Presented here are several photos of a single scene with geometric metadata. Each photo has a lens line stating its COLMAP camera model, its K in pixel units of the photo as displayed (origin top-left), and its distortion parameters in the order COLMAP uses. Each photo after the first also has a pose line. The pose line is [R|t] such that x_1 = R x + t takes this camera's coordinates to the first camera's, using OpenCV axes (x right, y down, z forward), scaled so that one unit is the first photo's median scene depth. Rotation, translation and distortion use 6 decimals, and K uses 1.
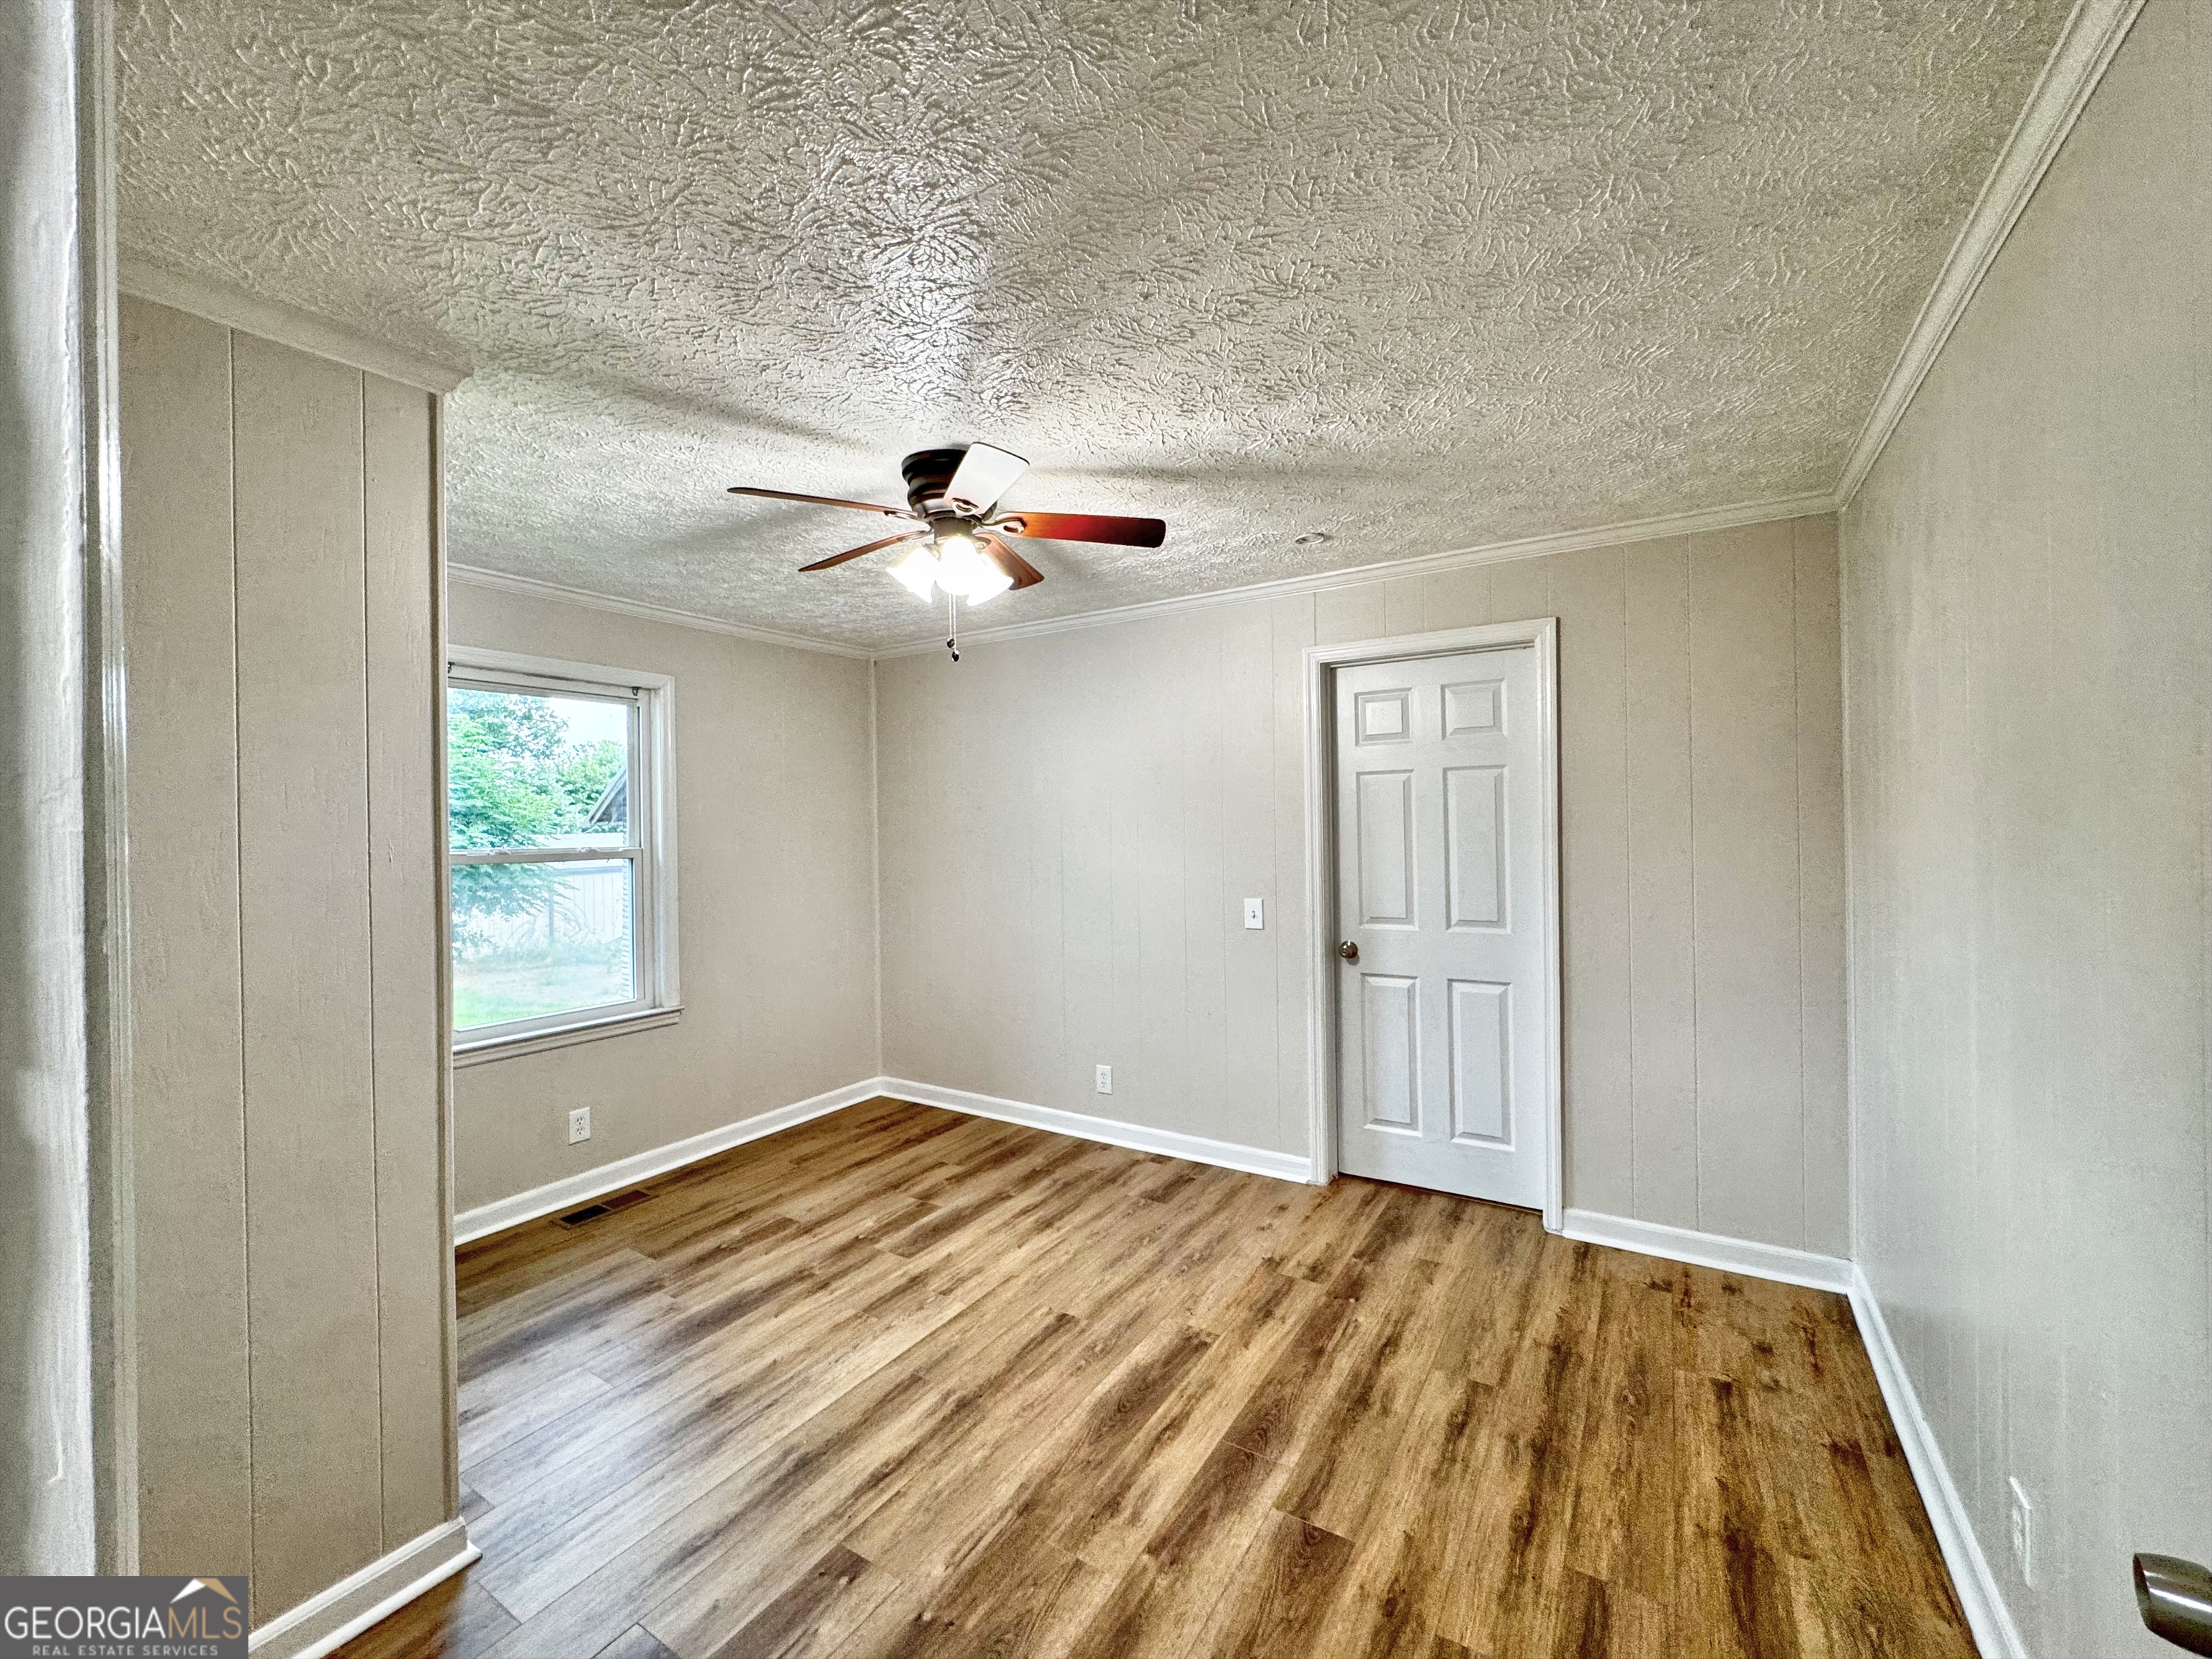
lens RADIAL K [[885.3, 0, 1107.4], [0, 885.3, 824.8], [0, 0, 1]] dist [-0.006743, 0.000740]
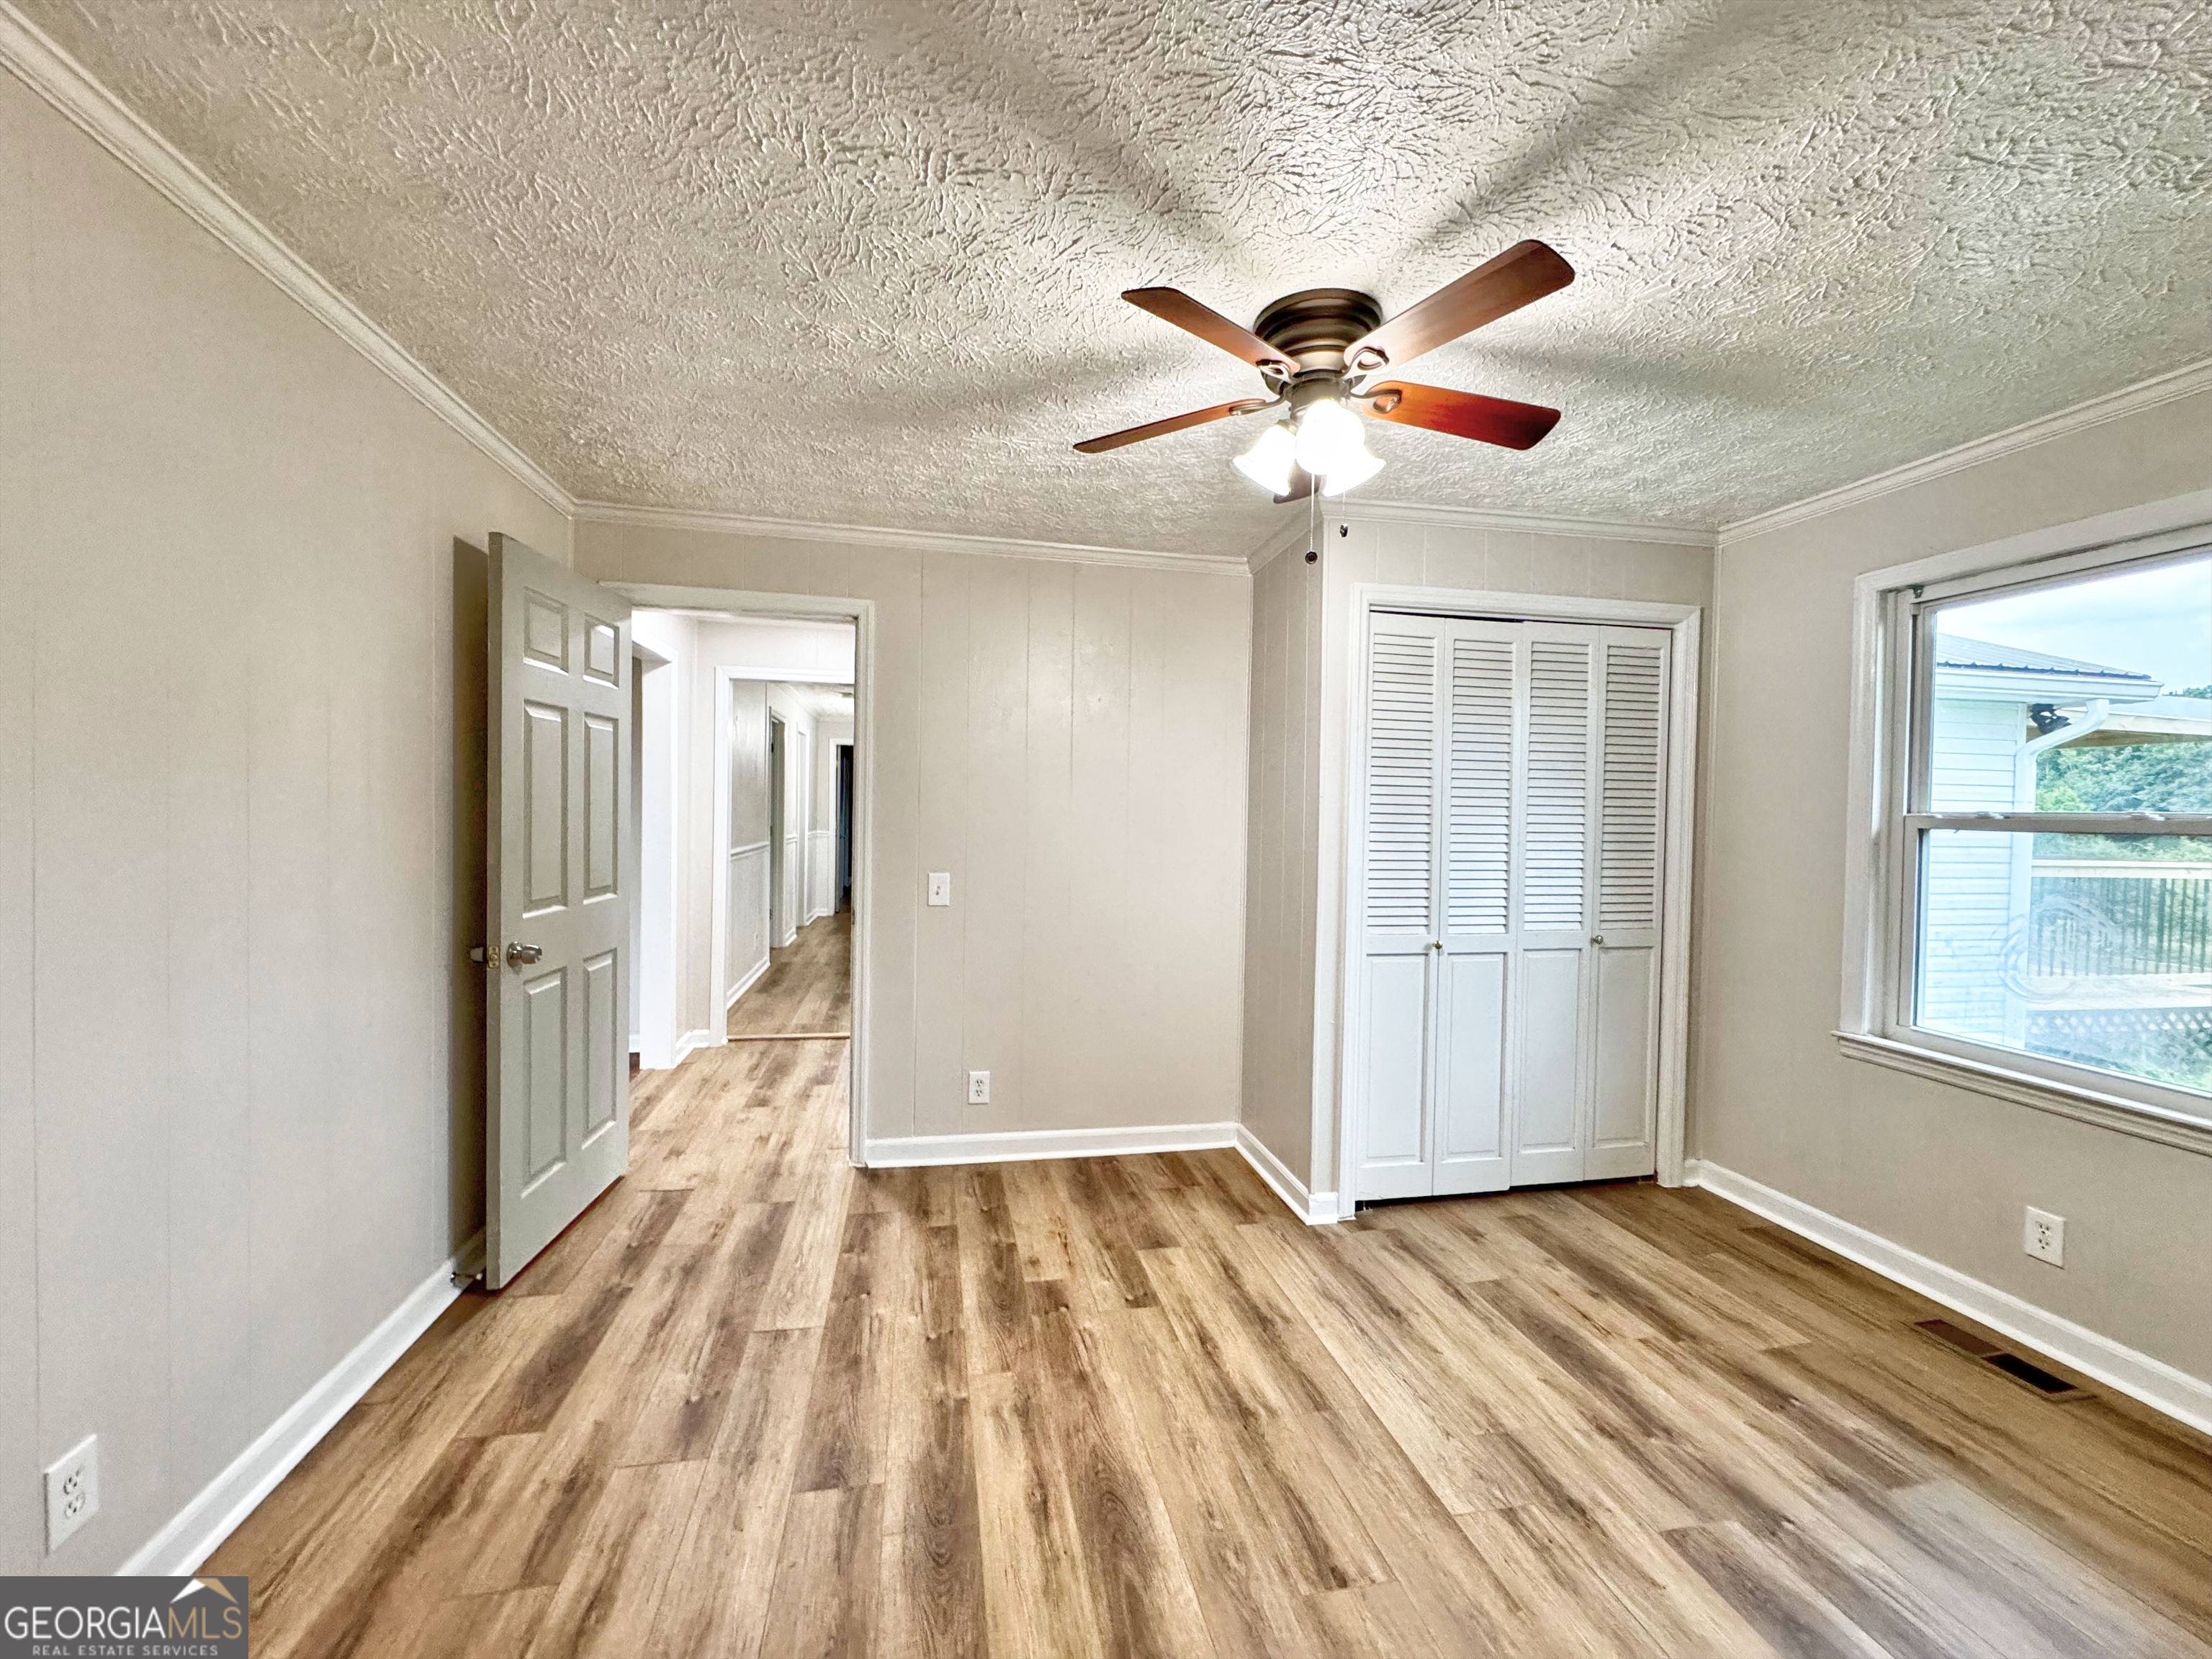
lens RADIAL K [[885.3, 0, 1103.0], [0, 885.3, 837.2], [0, 0, 1]] dist [-0.006743, 0.000740]
pose [[-0.725513, 0.024487, -0.687773, 0.550847], [-0.006251, 0.999091, 0.042166, 0.033314], [0.688180, 0.034891, -0.724700, 1.541535]]
